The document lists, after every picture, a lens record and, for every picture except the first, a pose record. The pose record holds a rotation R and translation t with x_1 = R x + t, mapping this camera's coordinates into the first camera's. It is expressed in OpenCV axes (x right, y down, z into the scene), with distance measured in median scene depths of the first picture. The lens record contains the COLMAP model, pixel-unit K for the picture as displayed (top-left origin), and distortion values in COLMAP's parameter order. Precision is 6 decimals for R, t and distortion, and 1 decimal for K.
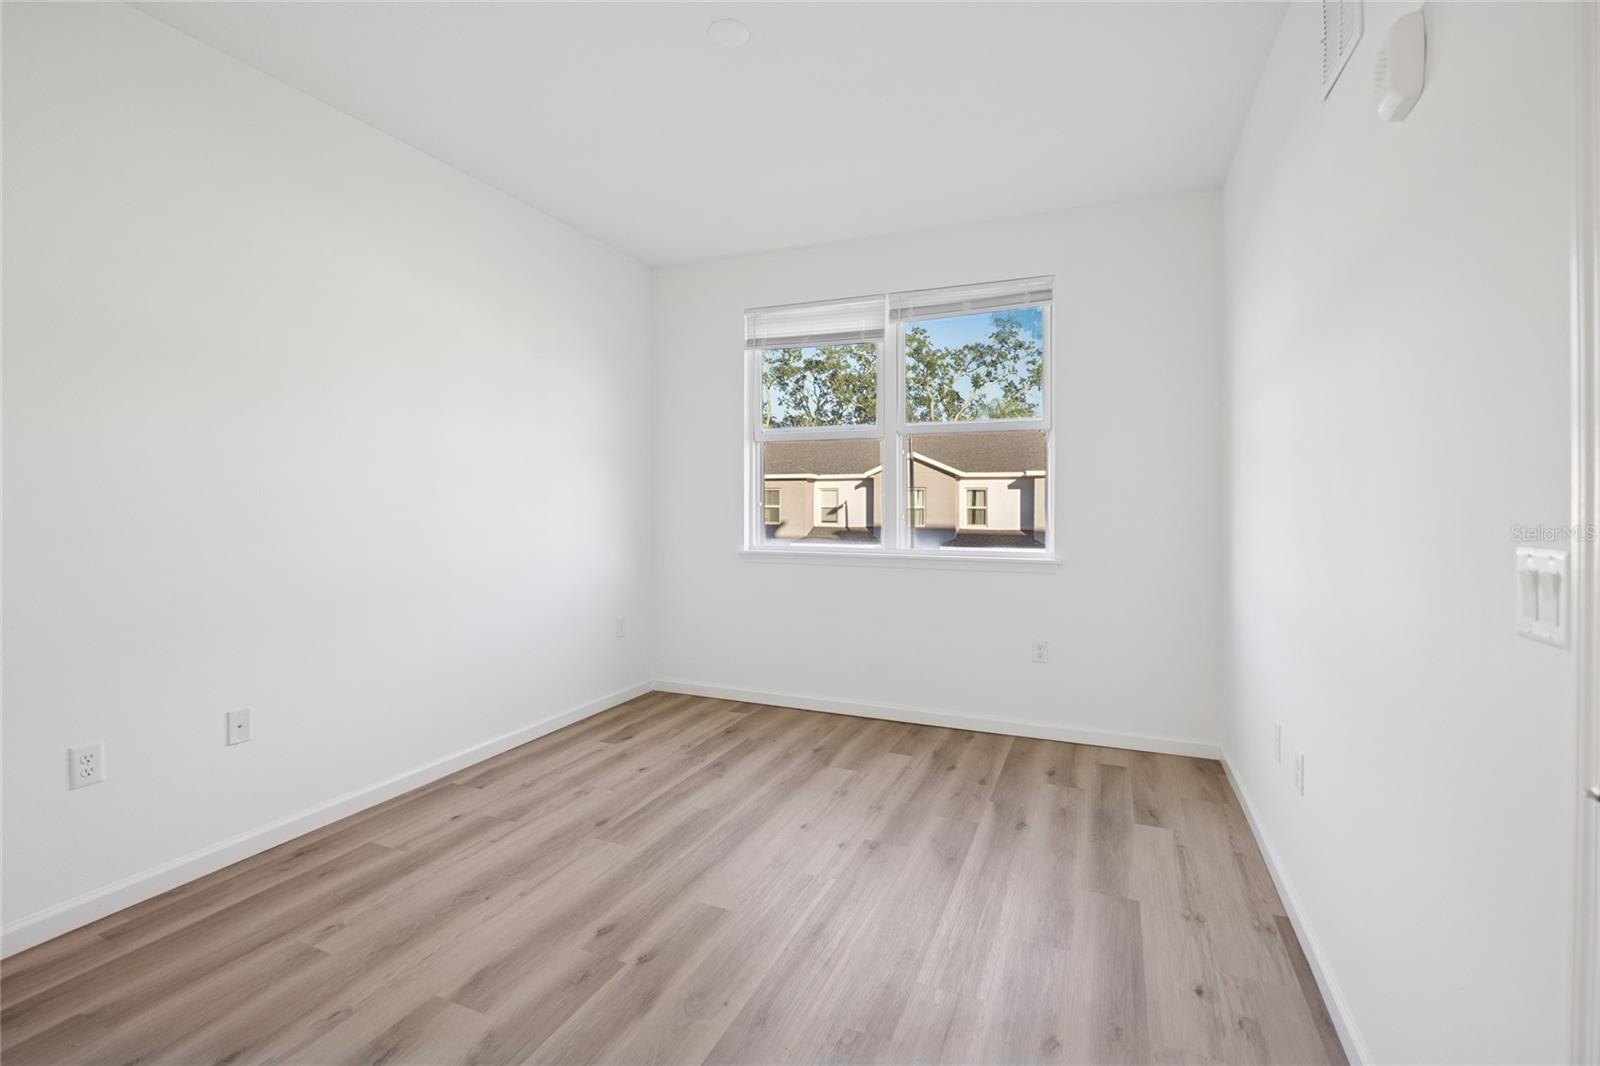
lens RADIAL K [[743.8, 0, 800.9], [0, 743.8, 521.0], [0, 0, 1]] dist [-0.000534, -0.000401]
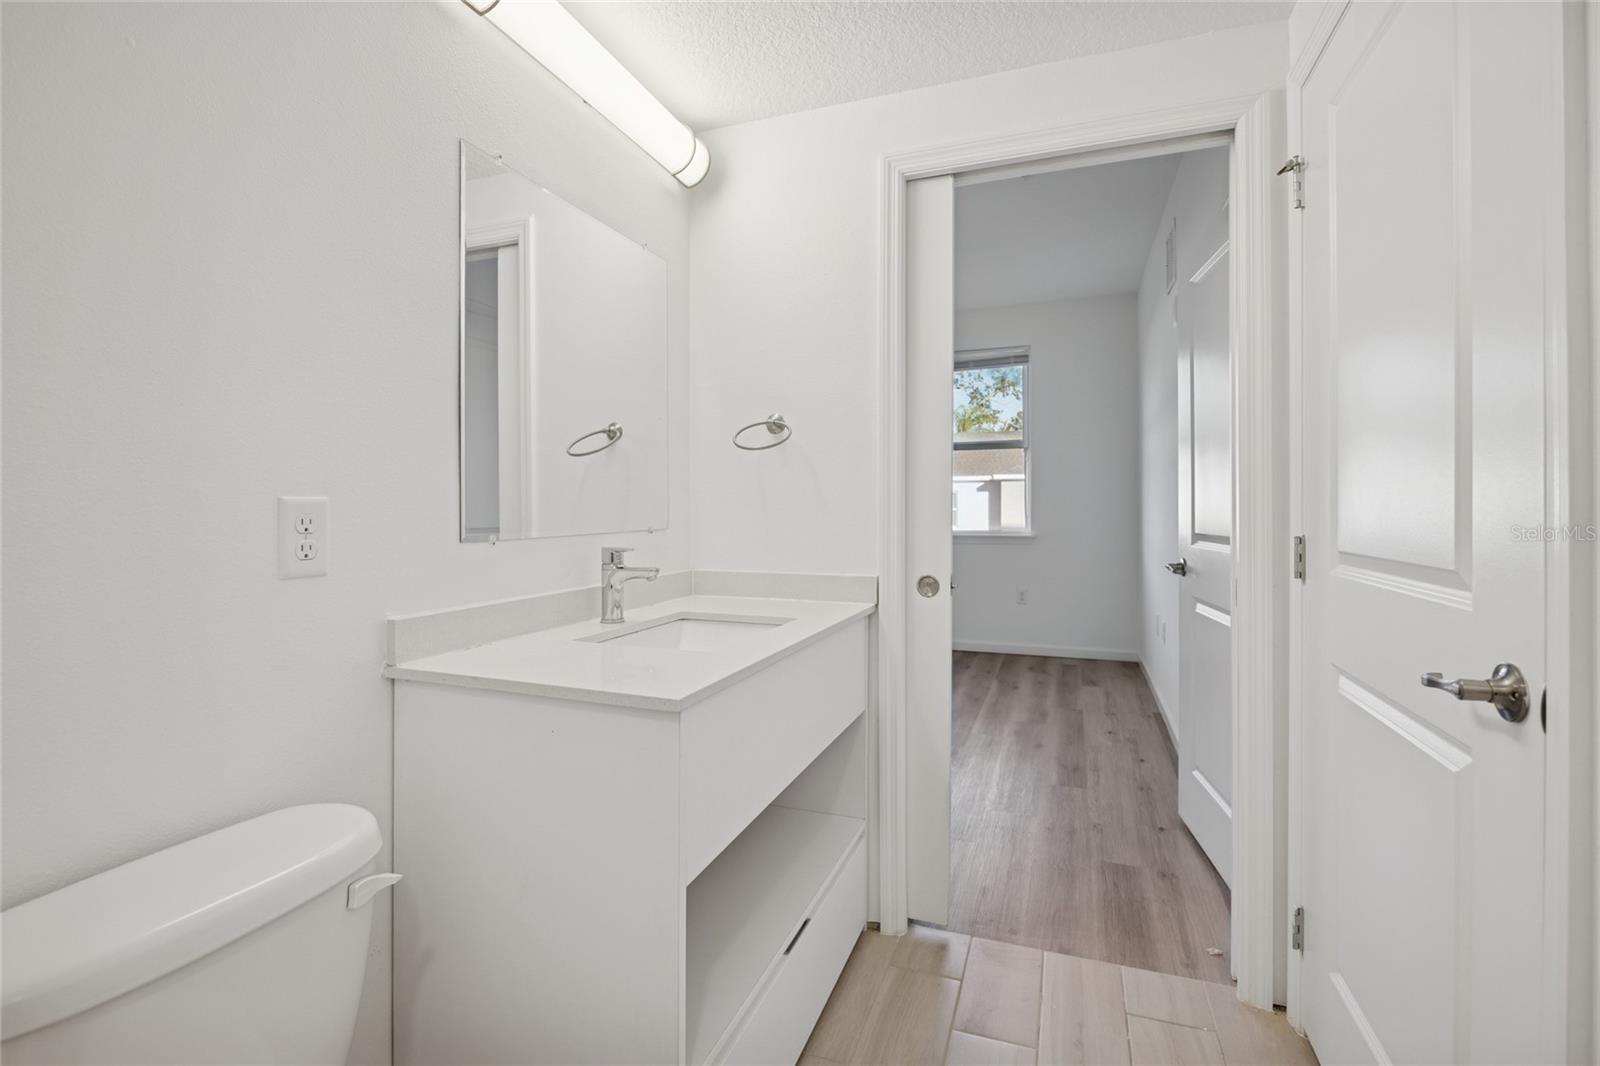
lens RADIAL K [[743.8, 0, 797.4], [0, 743.8, 522.4], [0, 0, 1]] dist [-0.000534, -0.000401]
pose [[0.999173, -0.005635, 0.040262, -0.255508], [0.005791, 0.999976, -0.003760, 0.040075], [-0.040240, 0.003990, 0.999182, -0.645261]]
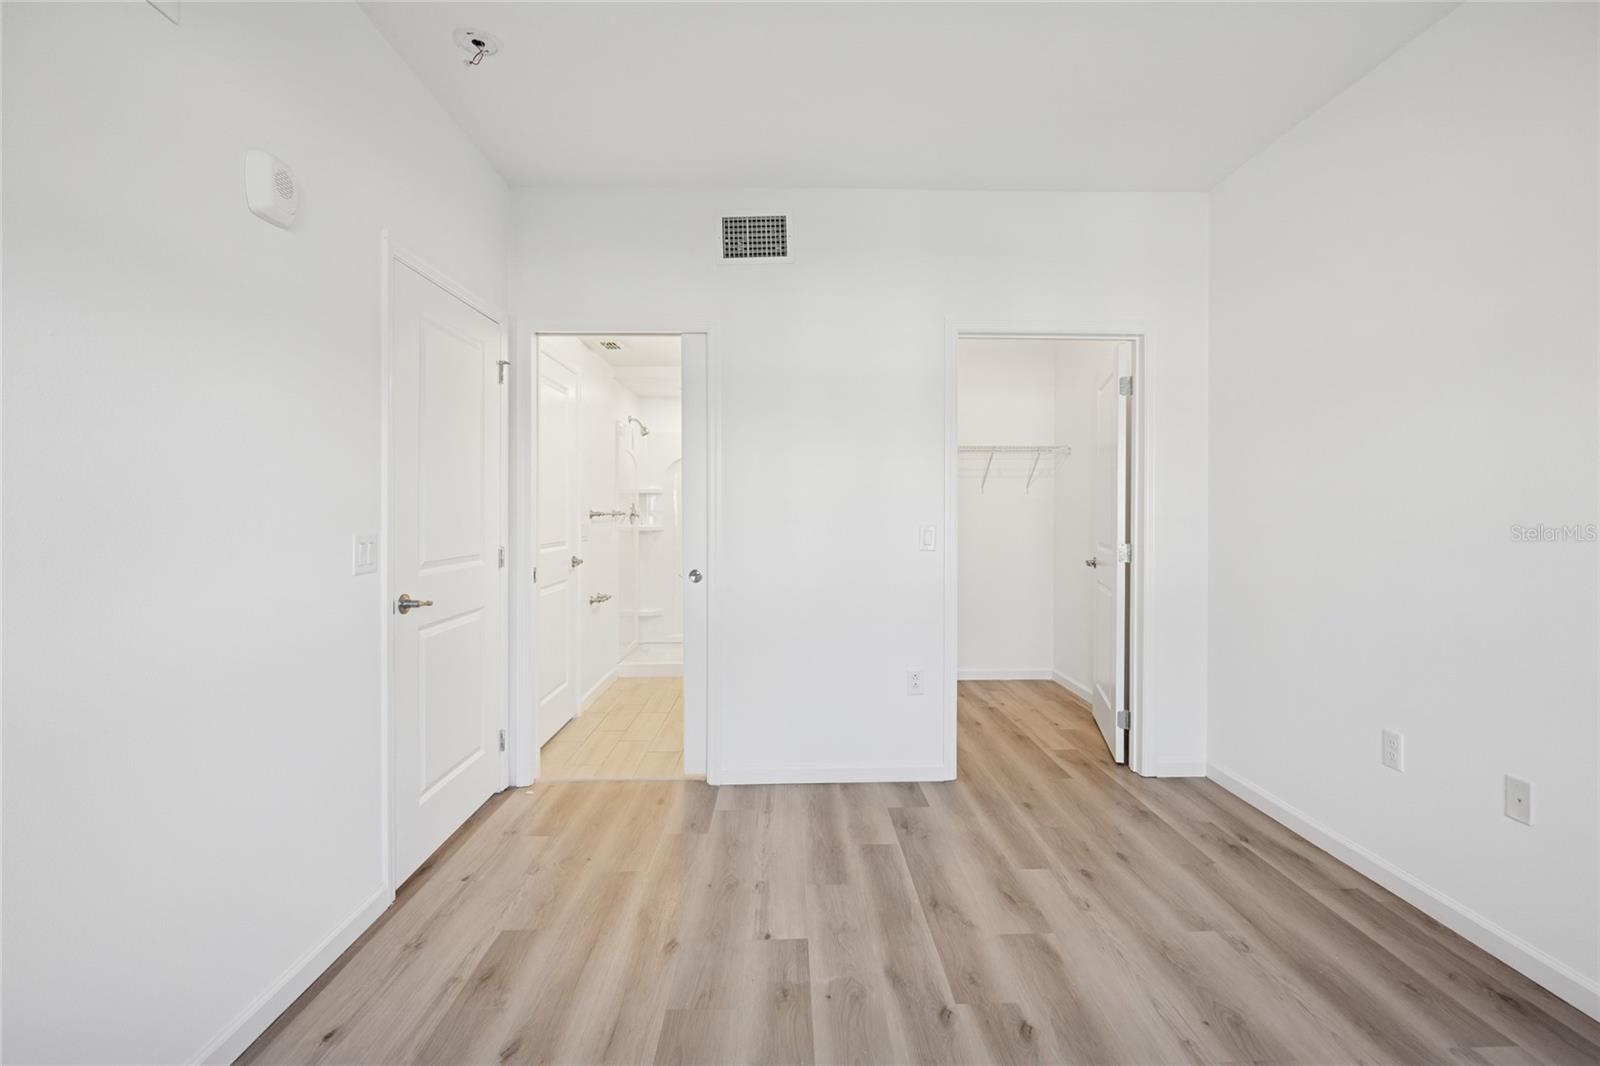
lens RADIAL K [[743.8, 0, 791.8], [0, 743.8, 521.3], [0, 0, 1]] dist [-0.000534, -0.000401]
pose [[-0.919456, 0.005360, -0.393157, 0.215660], [-0.010623, 0.999203, 0.038466, -0.032900], [0.393050, 0.039545, -0.918666, 1.174915]]
